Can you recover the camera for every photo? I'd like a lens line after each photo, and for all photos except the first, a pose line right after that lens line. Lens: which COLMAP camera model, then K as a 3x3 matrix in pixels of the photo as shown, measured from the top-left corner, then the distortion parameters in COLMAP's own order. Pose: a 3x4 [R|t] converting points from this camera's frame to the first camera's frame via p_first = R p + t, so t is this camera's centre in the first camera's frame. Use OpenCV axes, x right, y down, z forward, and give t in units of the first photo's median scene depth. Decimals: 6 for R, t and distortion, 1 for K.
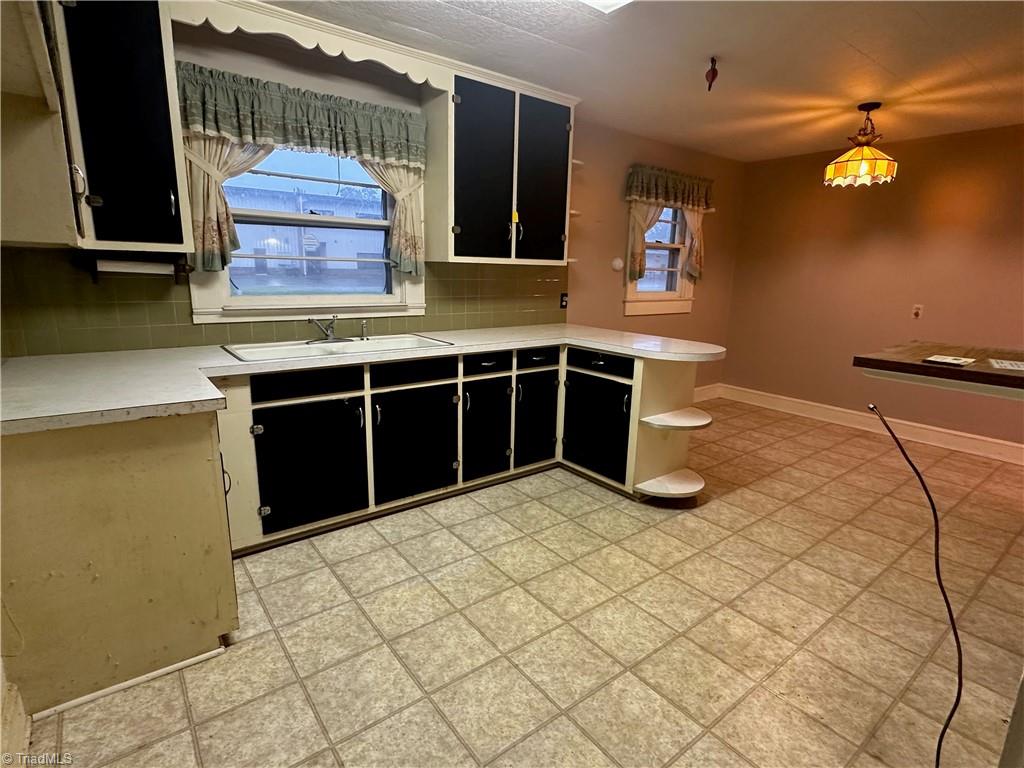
lens RADIAL K [[538.0, 0, 510.5], [0, 538.0, 386.2], [0, 0, 1]] dist [-0.003436, -0.001097]
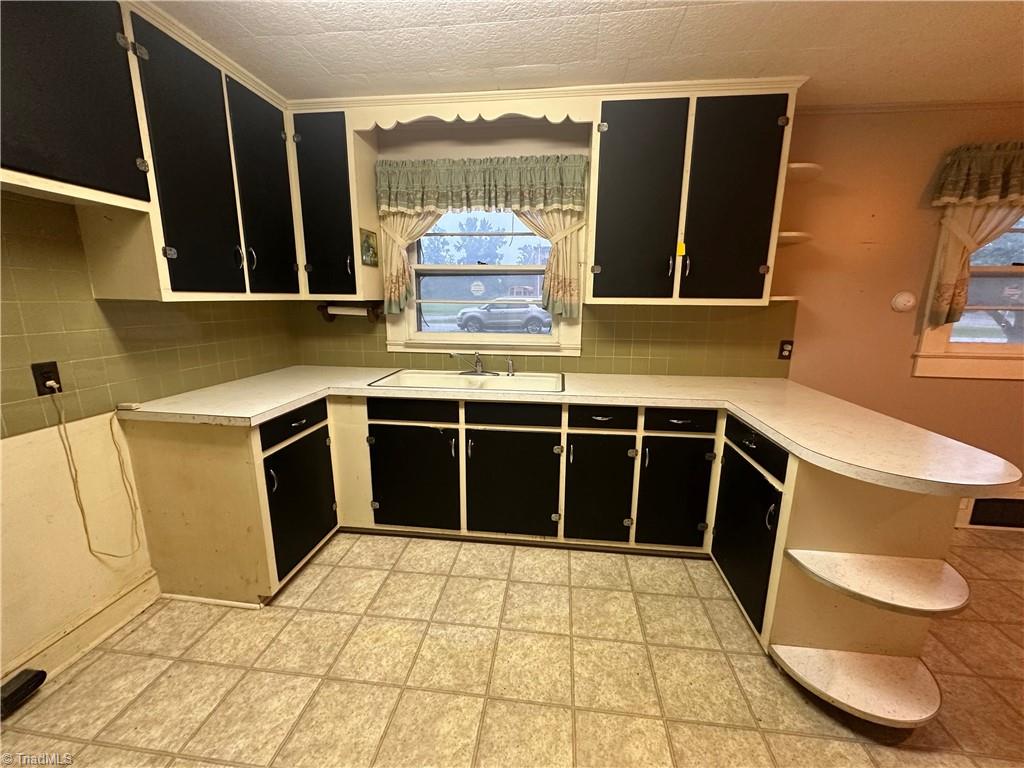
lens RADIAL K [[412.2, 0, 506.0], [0, 412.2, 381.7], [0, 0, 1]] dist [-0.002425, 0.000304]
pose [[0.708308, 0.122473, -0.695198, 0.302232], [-0.142510, 0.989366, 0.029099, -0.095439], [0.691369, 0.078462, 0.718229, 0.387696]]
